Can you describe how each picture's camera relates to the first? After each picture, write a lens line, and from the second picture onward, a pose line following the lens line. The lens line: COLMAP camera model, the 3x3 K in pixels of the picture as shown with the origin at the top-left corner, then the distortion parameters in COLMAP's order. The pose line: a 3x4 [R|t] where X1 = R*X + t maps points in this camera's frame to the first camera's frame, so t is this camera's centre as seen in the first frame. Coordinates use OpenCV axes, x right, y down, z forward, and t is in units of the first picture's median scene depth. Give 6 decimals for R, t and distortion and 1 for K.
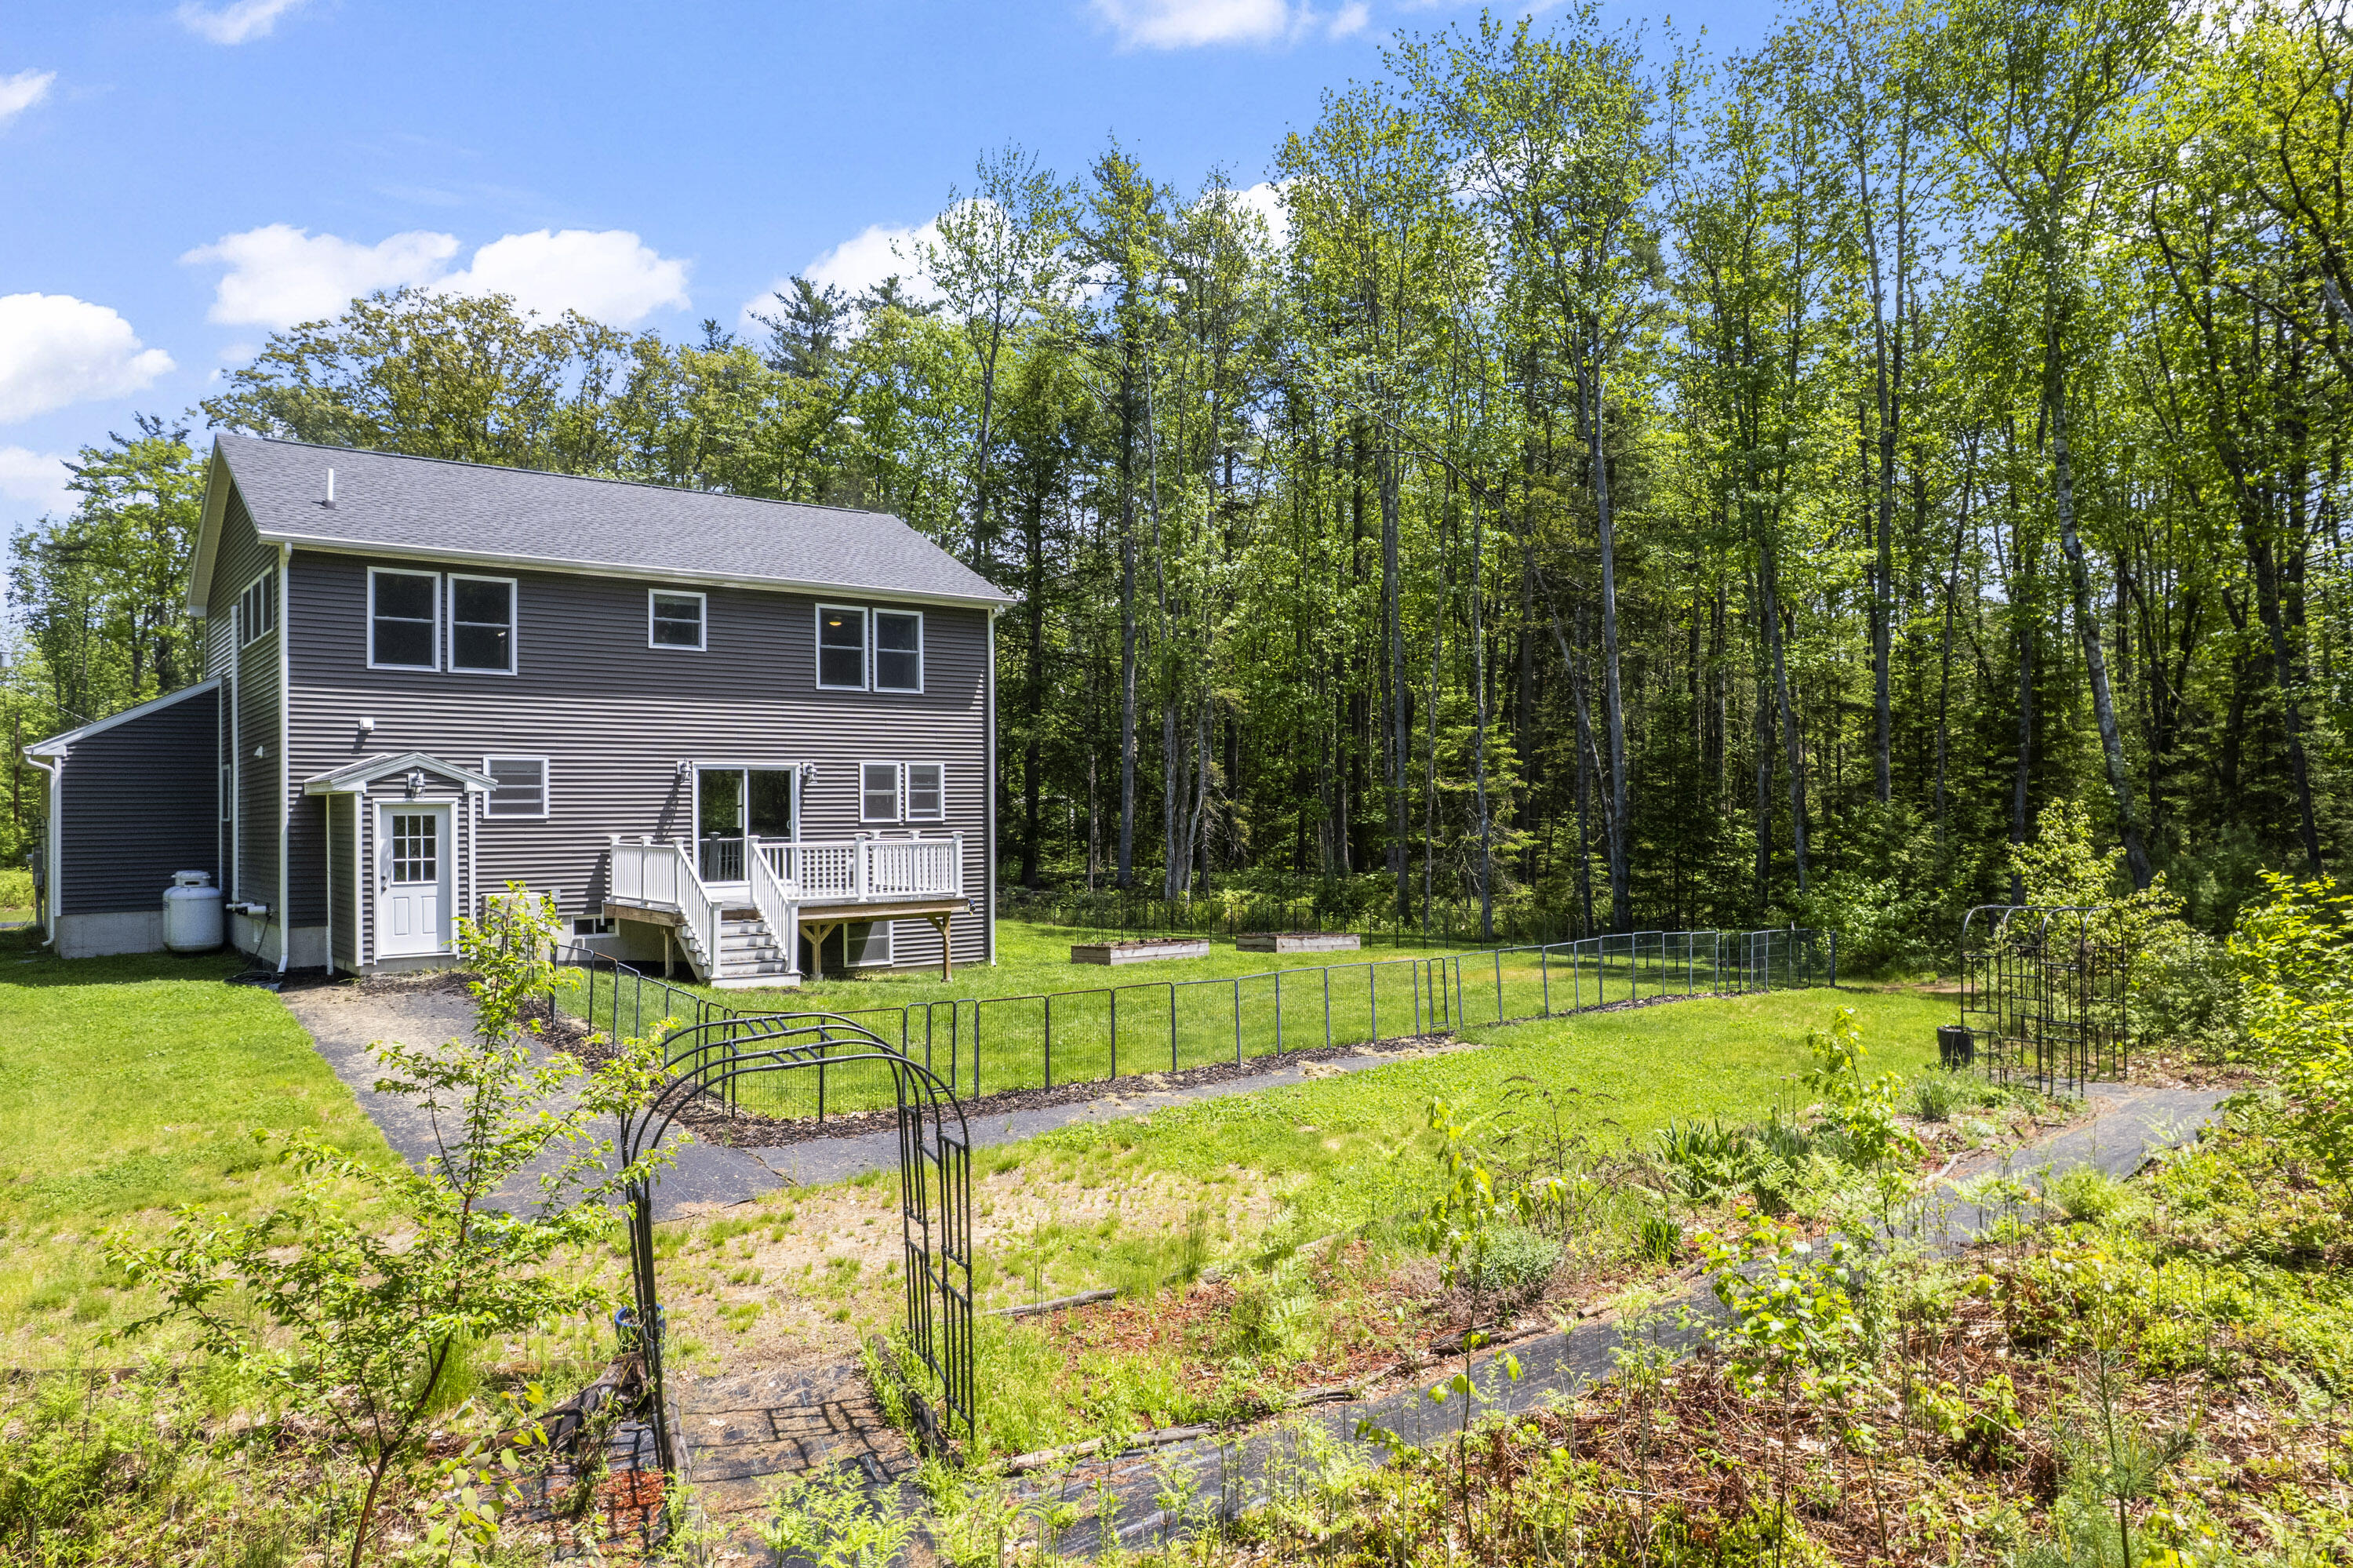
lens RADIAL K [[1508.0, 0, 1171.8], [0, 1508.0, 775.0], [0, 0, 1]] dist [-0.031729, 0.017047]
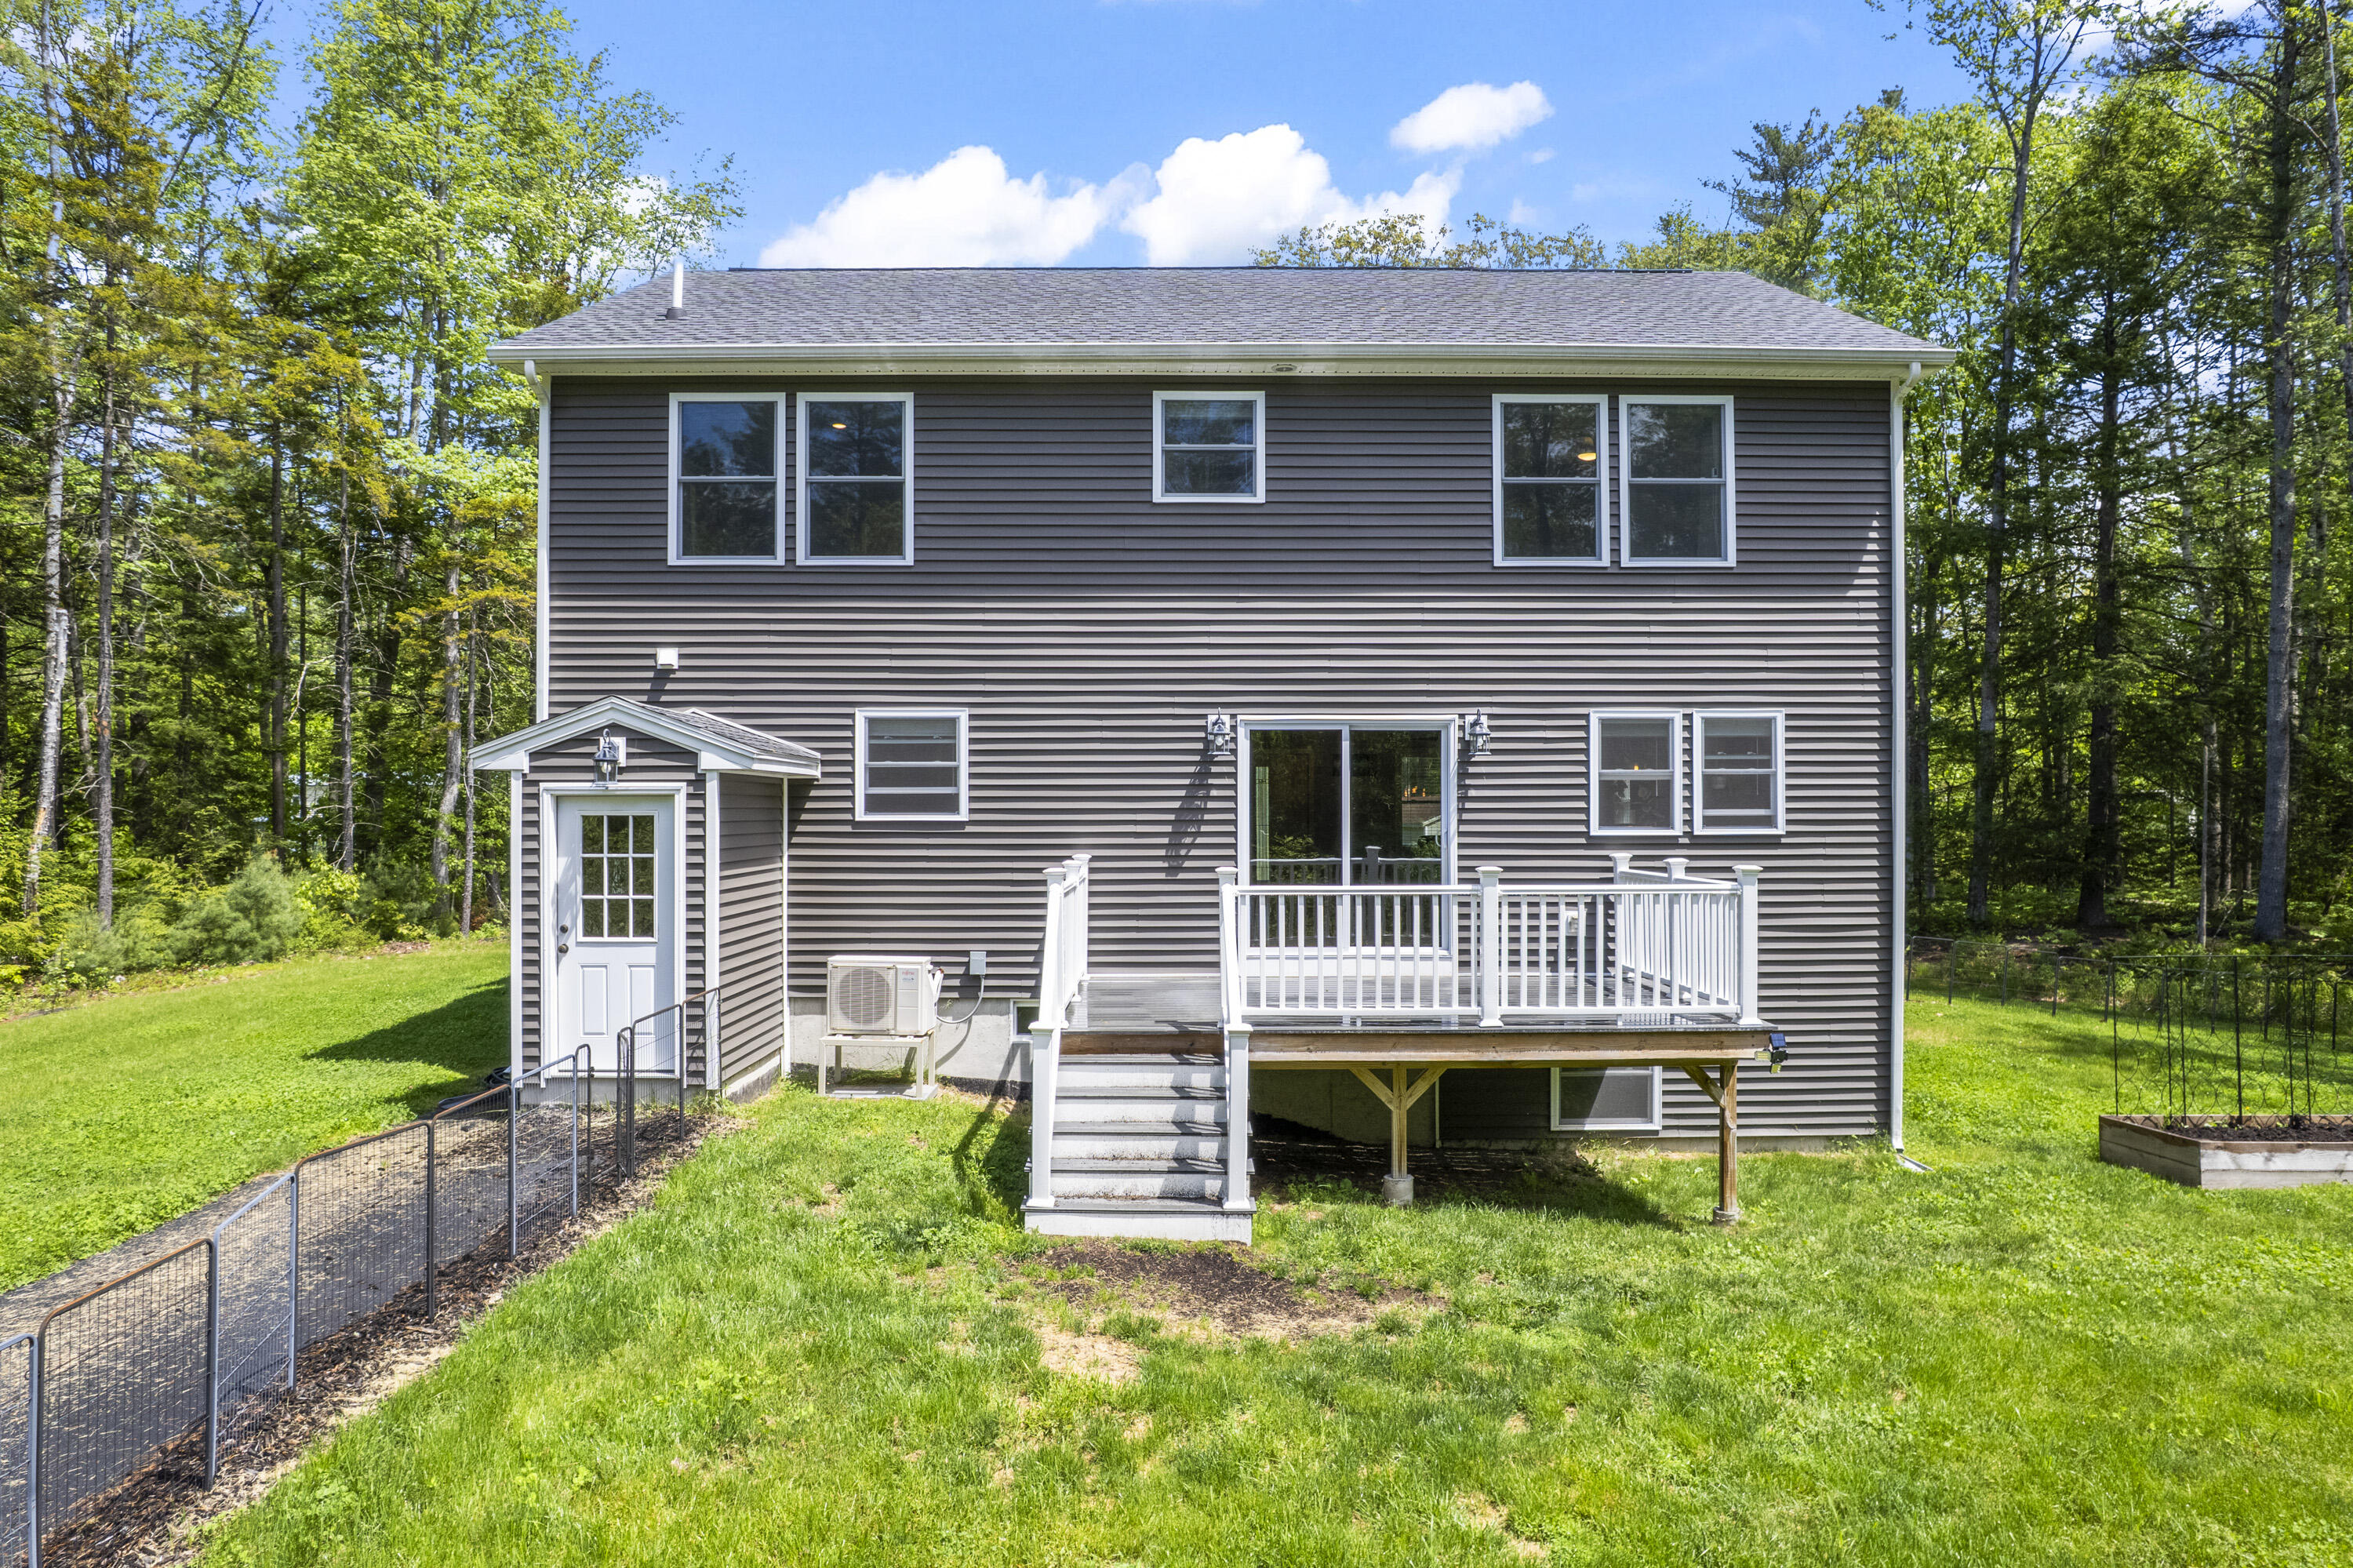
lens RADIAL K [[1508.0, 0, 1190.6], [0, 1508.0, 798.5], [0, 0, 1]] dist [-0.031729, 0.017047]
pose [[0.787081, 0.004516, -0.616834, -0.008227], [0.007342, 0.999834, 0.016687, 0.011071], [0.616806, -0.017663, 0.786917, 0.573765]]
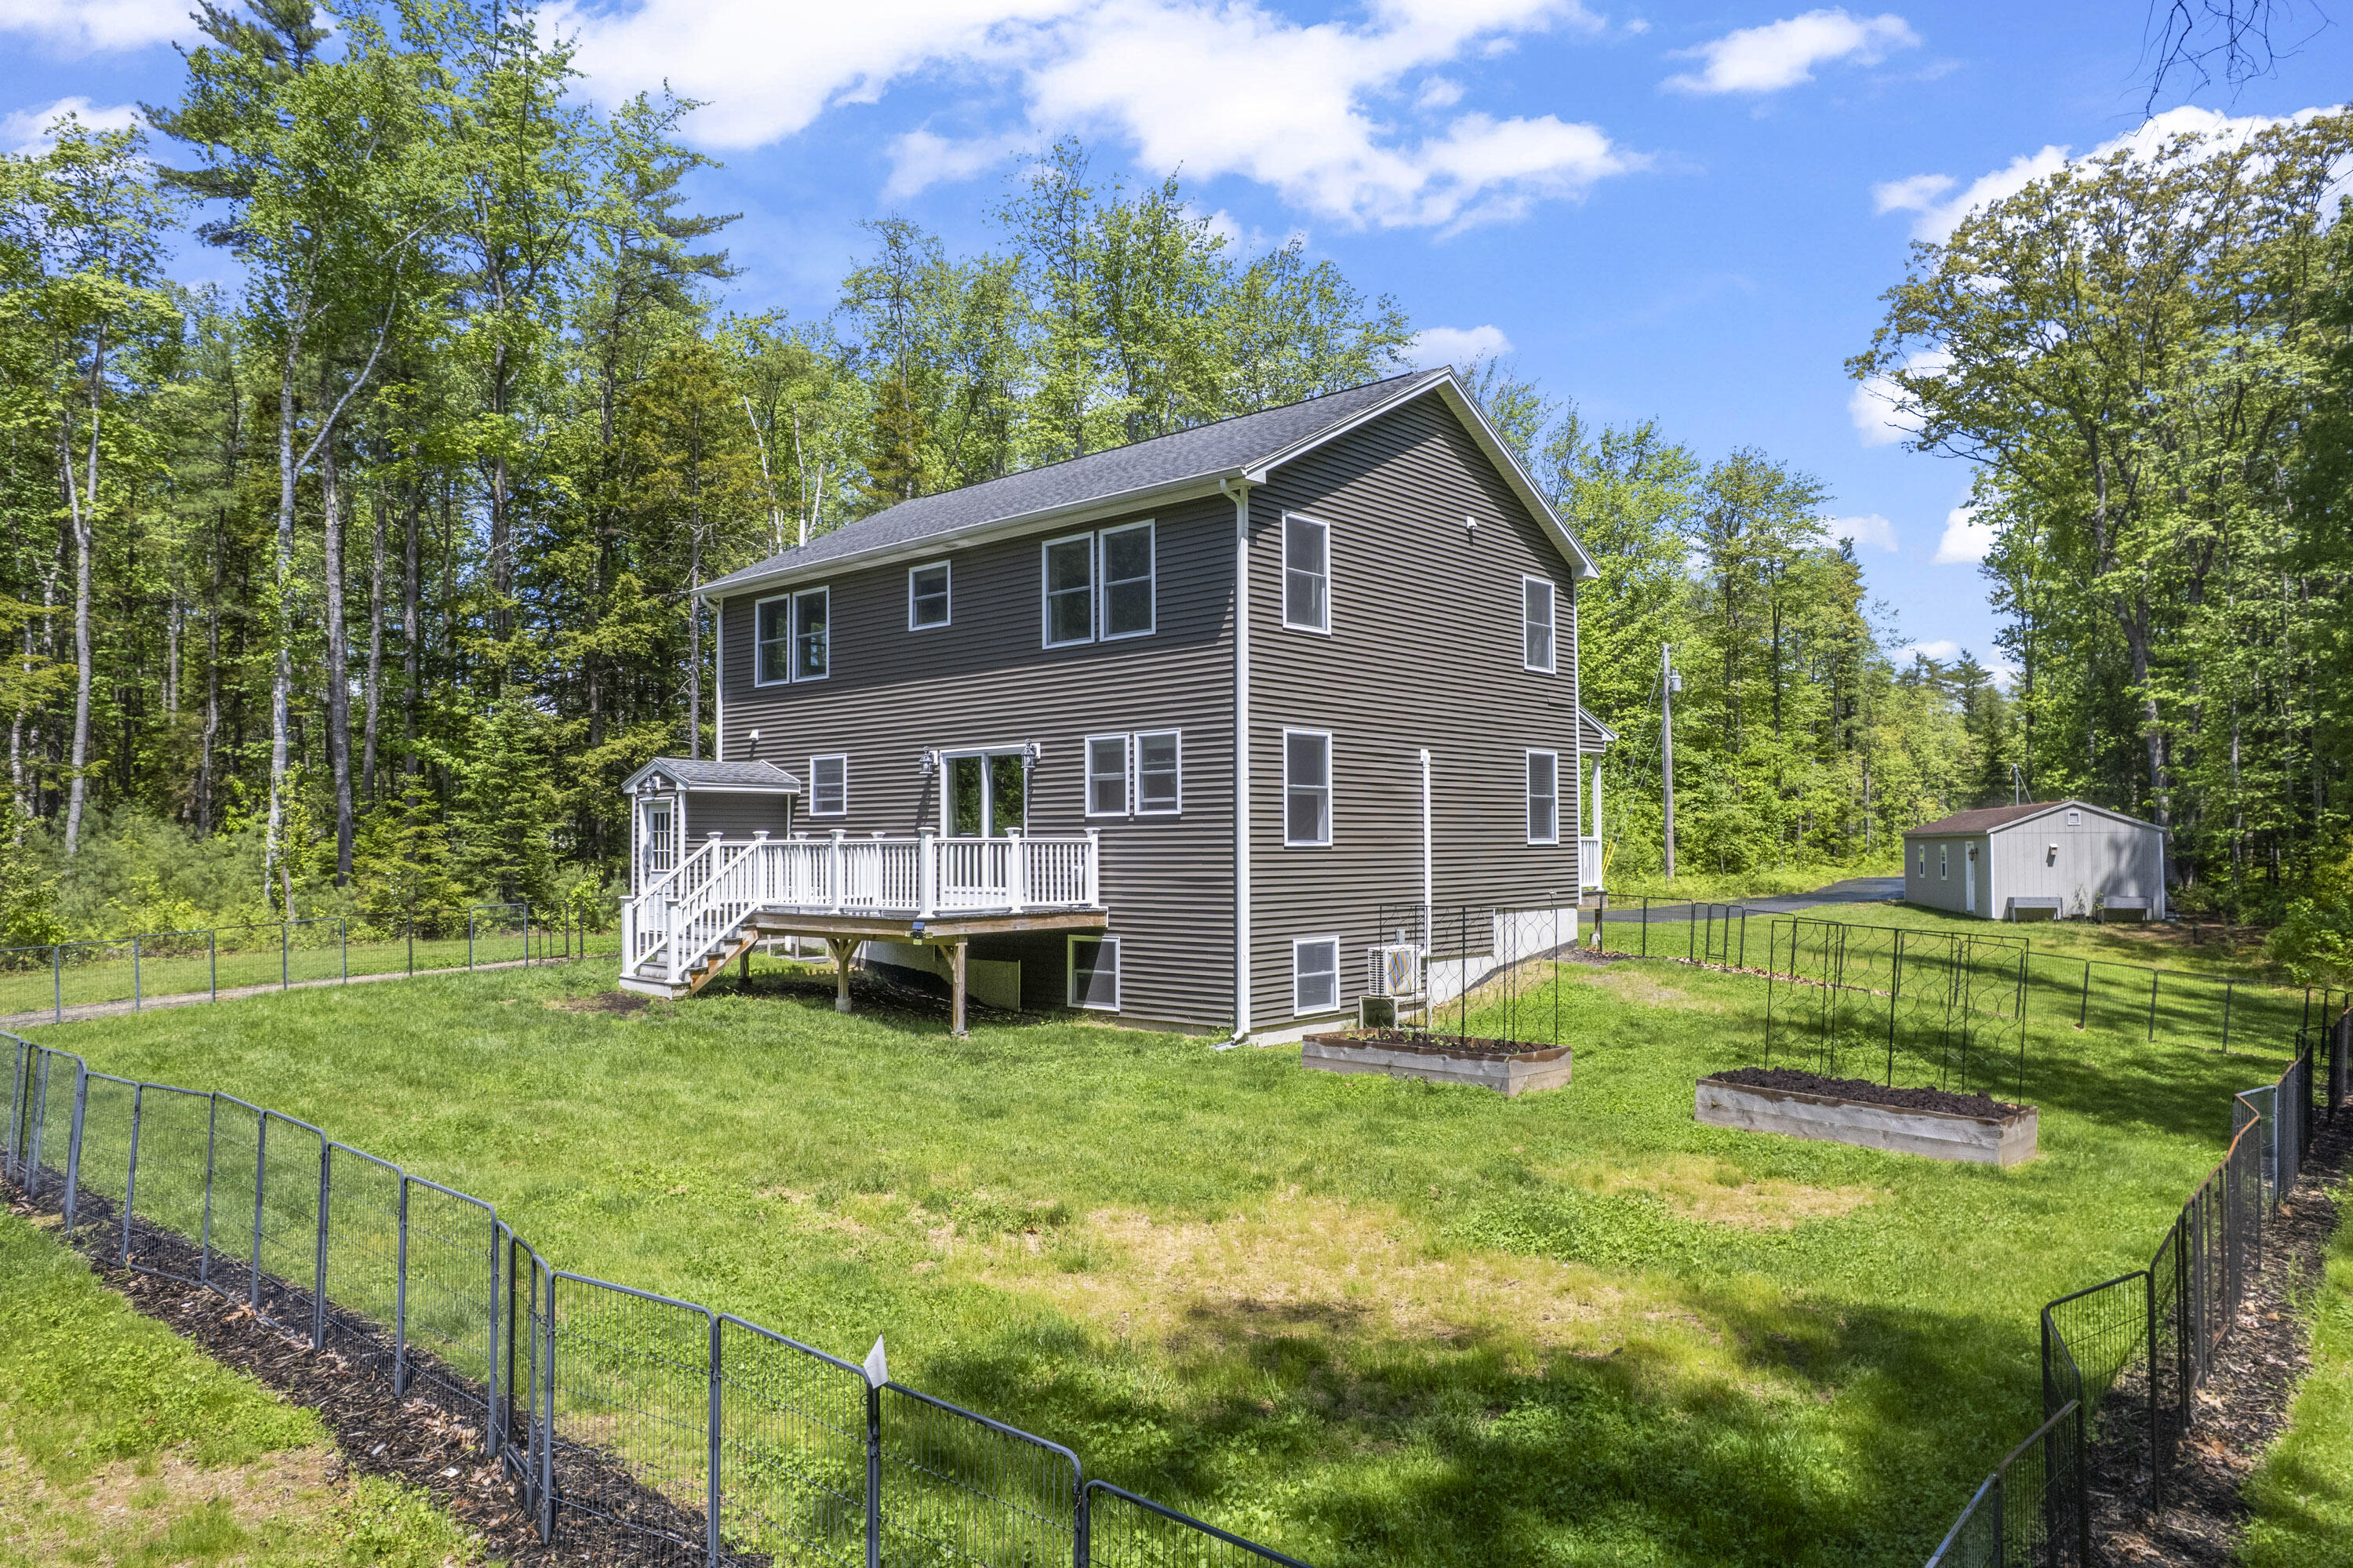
lens RADIAL K [[1508.0, 0, 1202.1], [0, 1508.0, 743.9], [0, 0, 1]] dist [-0.031729, 0.017047]
pose [[0.165998, -0.043366, -0.985172, 0.588594], [0.042508, 0.998419, -0.036787, 0.026854], [0.985210, -0.035771, 0.167579, 0.997634]]
